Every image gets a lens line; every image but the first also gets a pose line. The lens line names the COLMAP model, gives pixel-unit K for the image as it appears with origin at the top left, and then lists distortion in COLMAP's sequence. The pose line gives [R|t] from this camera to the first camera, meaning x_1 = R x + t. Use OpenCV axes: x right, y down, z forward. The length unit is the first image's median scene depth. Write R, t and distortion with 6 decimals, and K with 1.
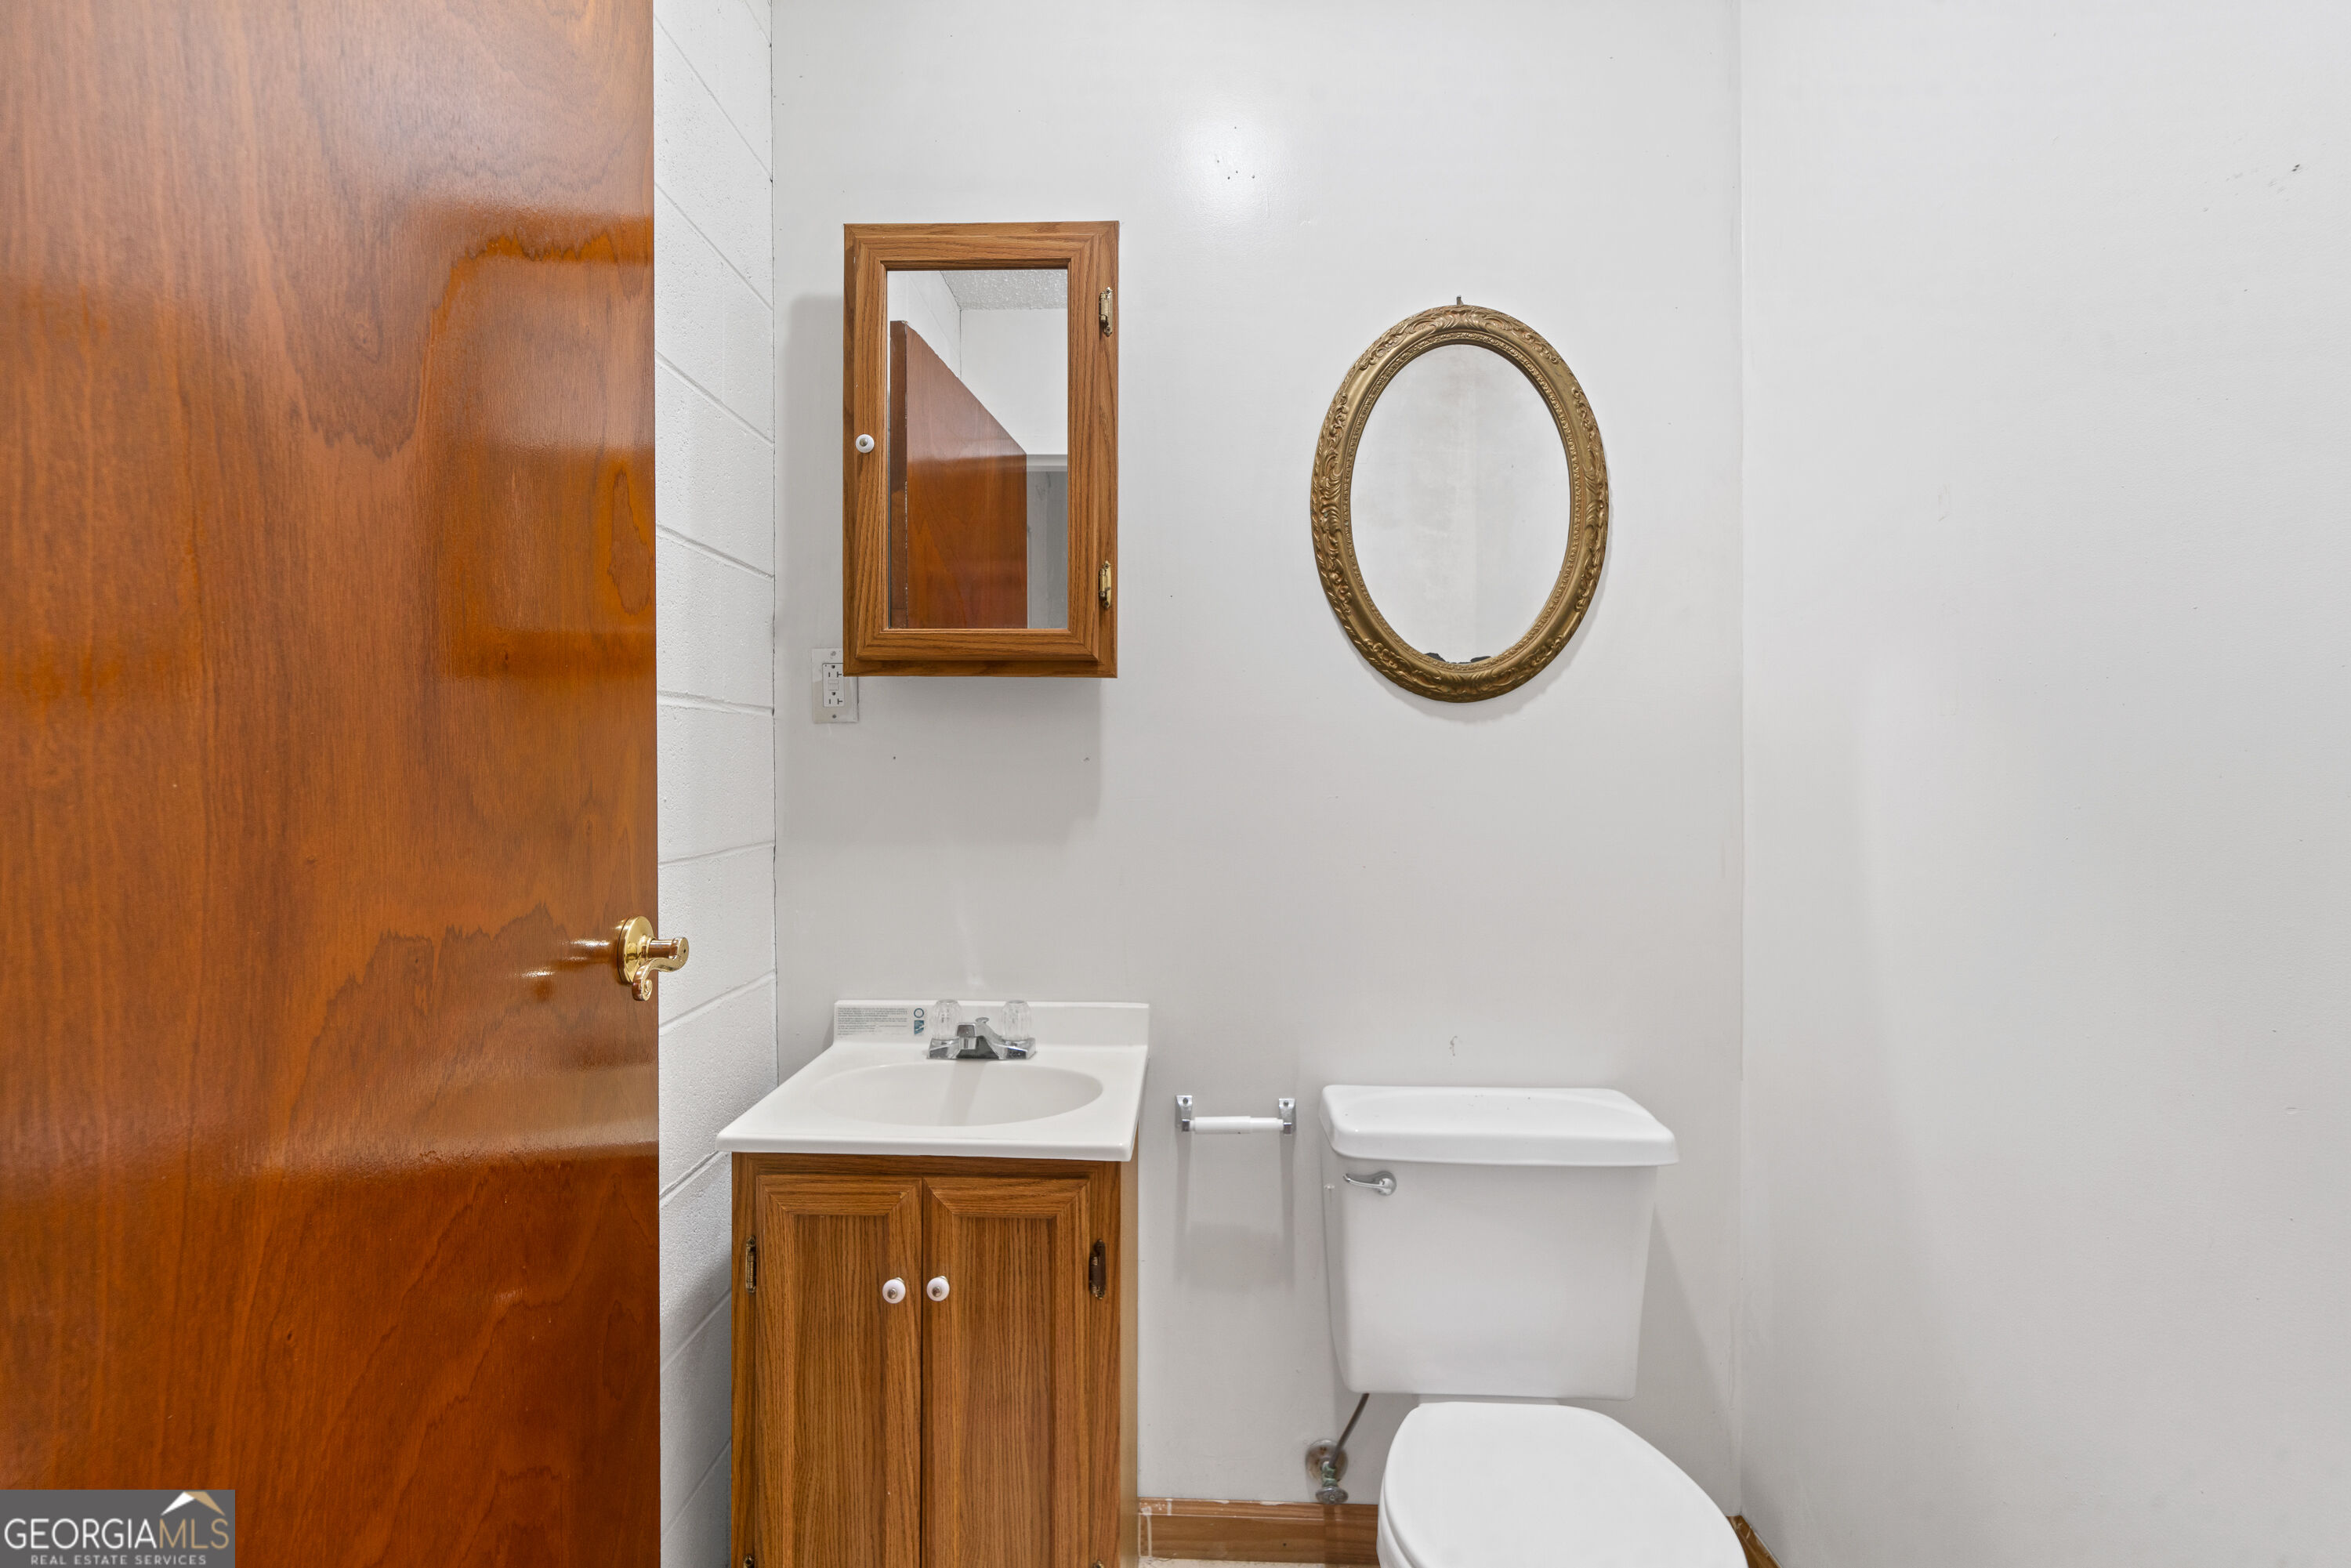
lens RADIAL K [[1074.2, 0, 1175.5], [0, 1074.2, 784.0], [0, 0, 1]] dist [0.000482, 0.000064]
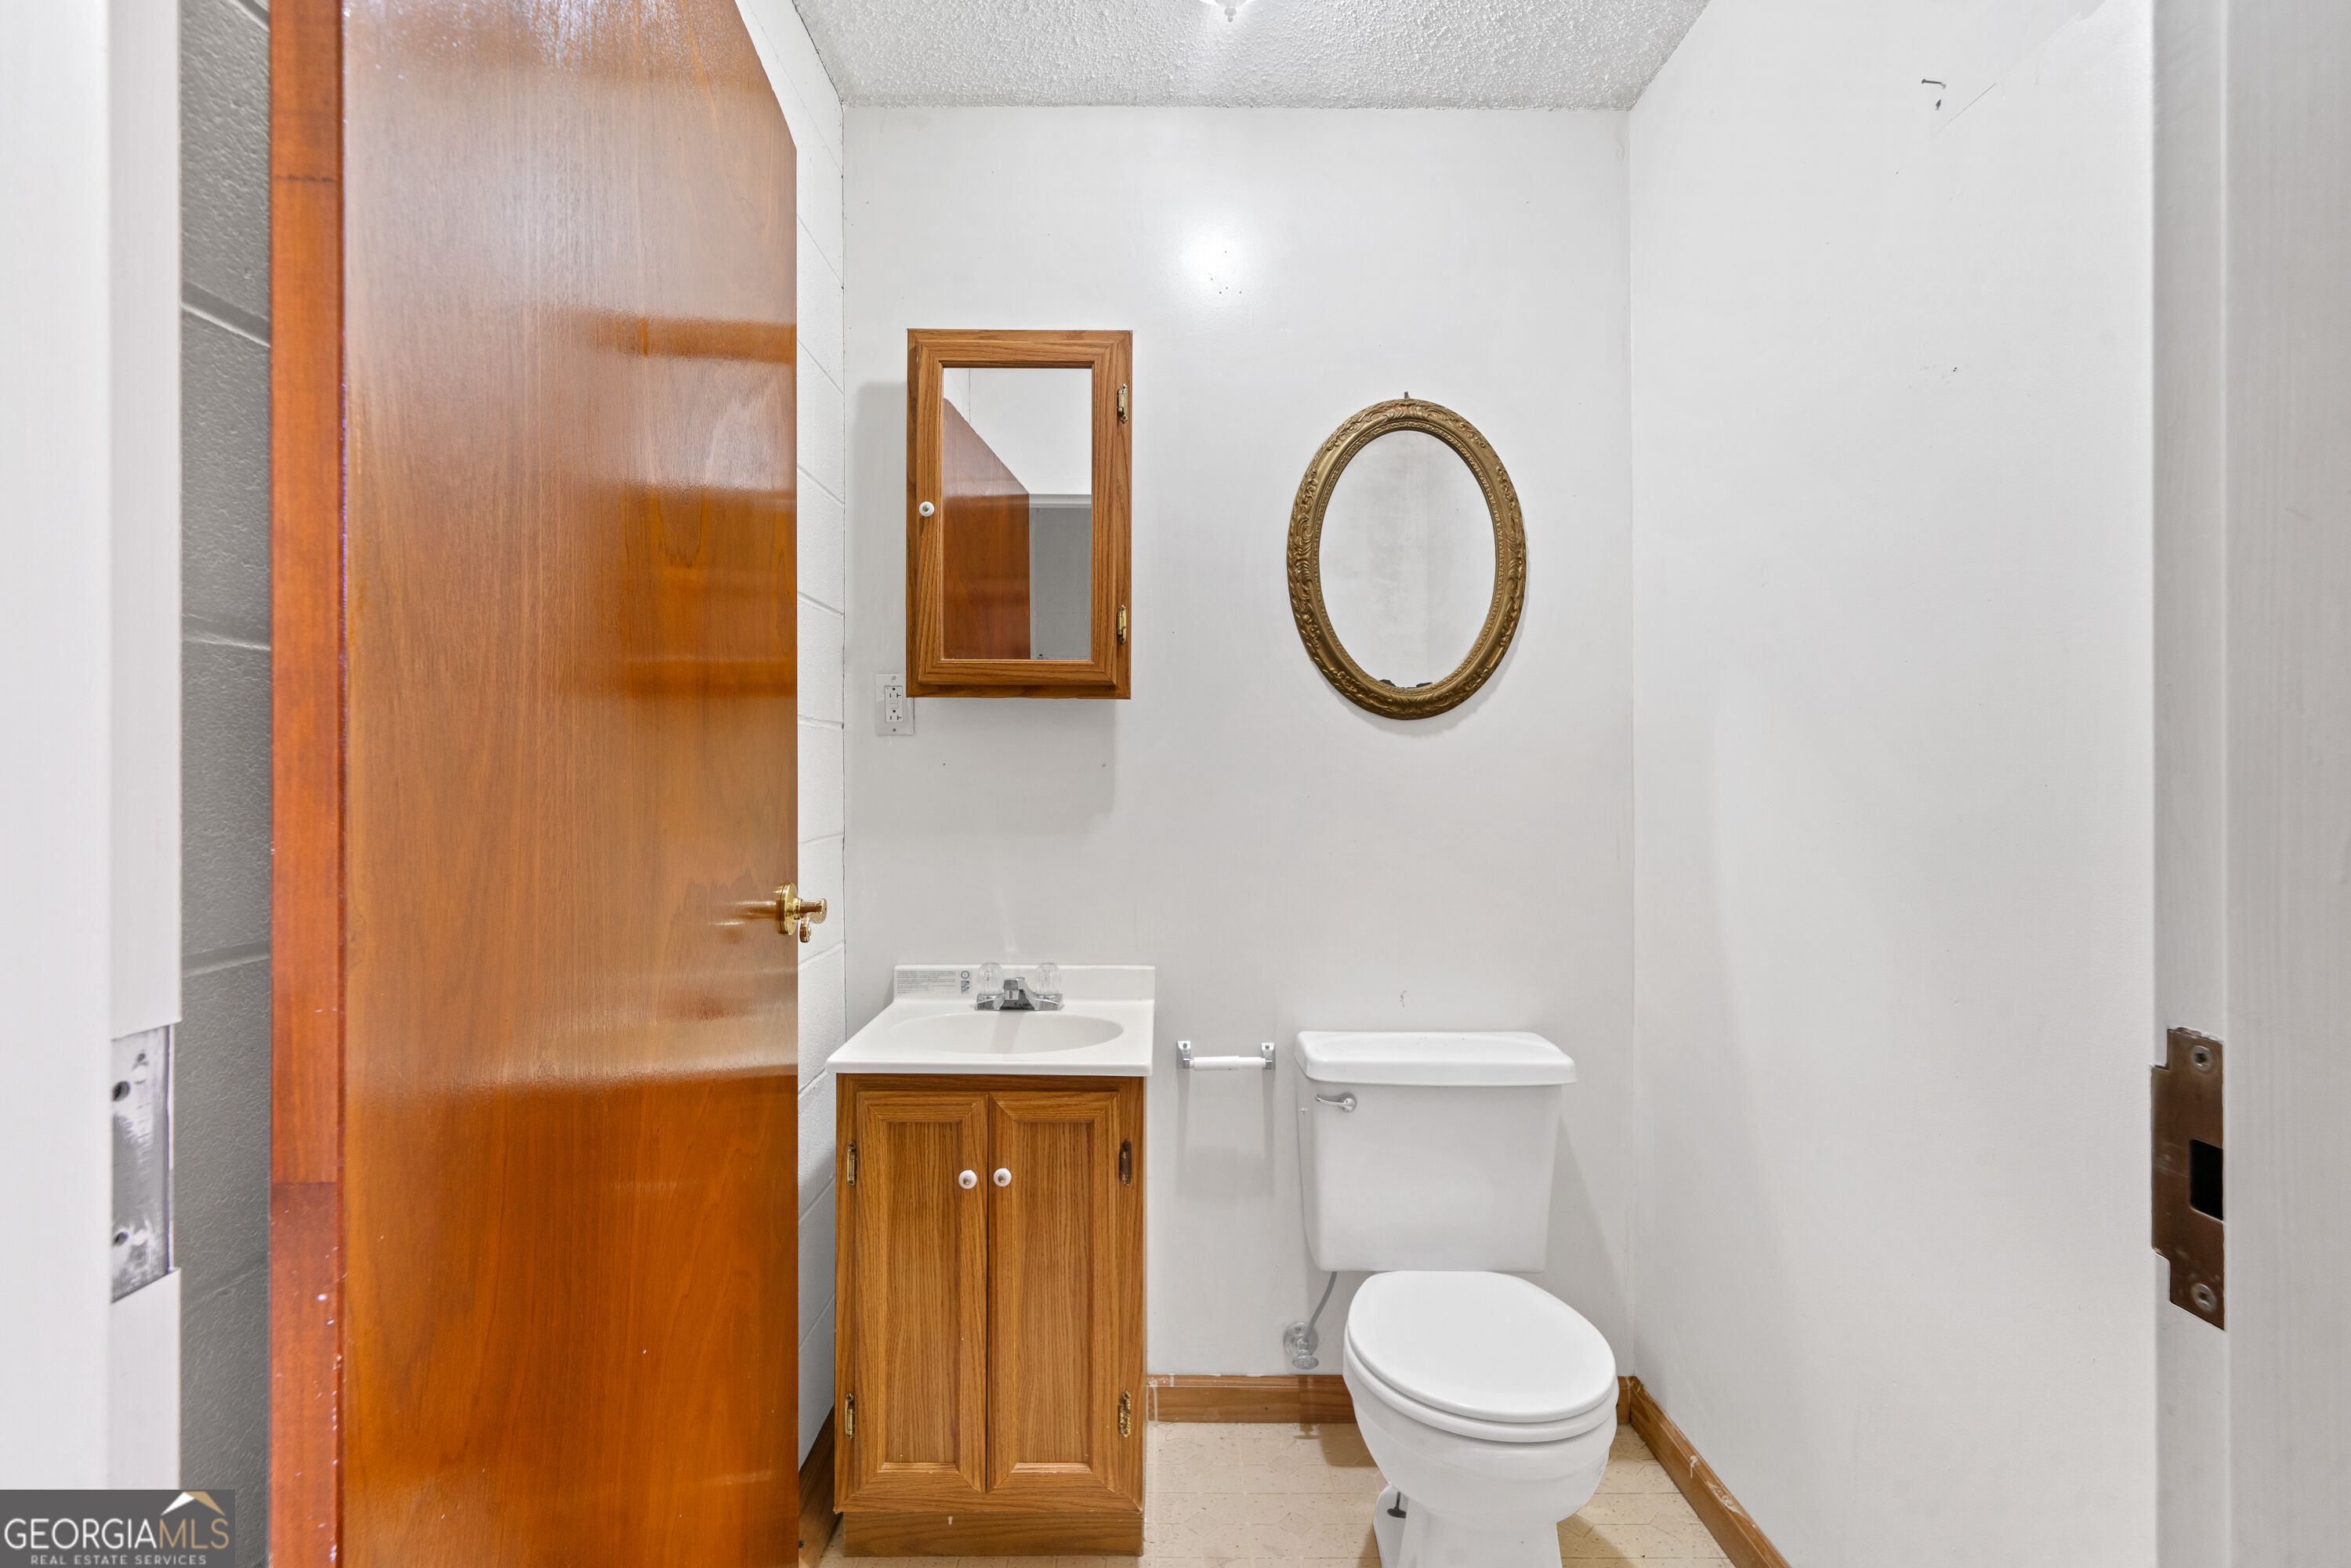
lens RADIAL K [[1062.3, 0, 1171.9], [0, 1062.3, 778.3], [0, 0, 1]] dist [-0.000935, -0.000326]
pose [[0.999608, 0.000530, 0.027976, -0.040988], [-0.000245, 0.999948, -0.010217, 0.003856], [-0.027980, 0.010206, 0.999556, -0.215706]]
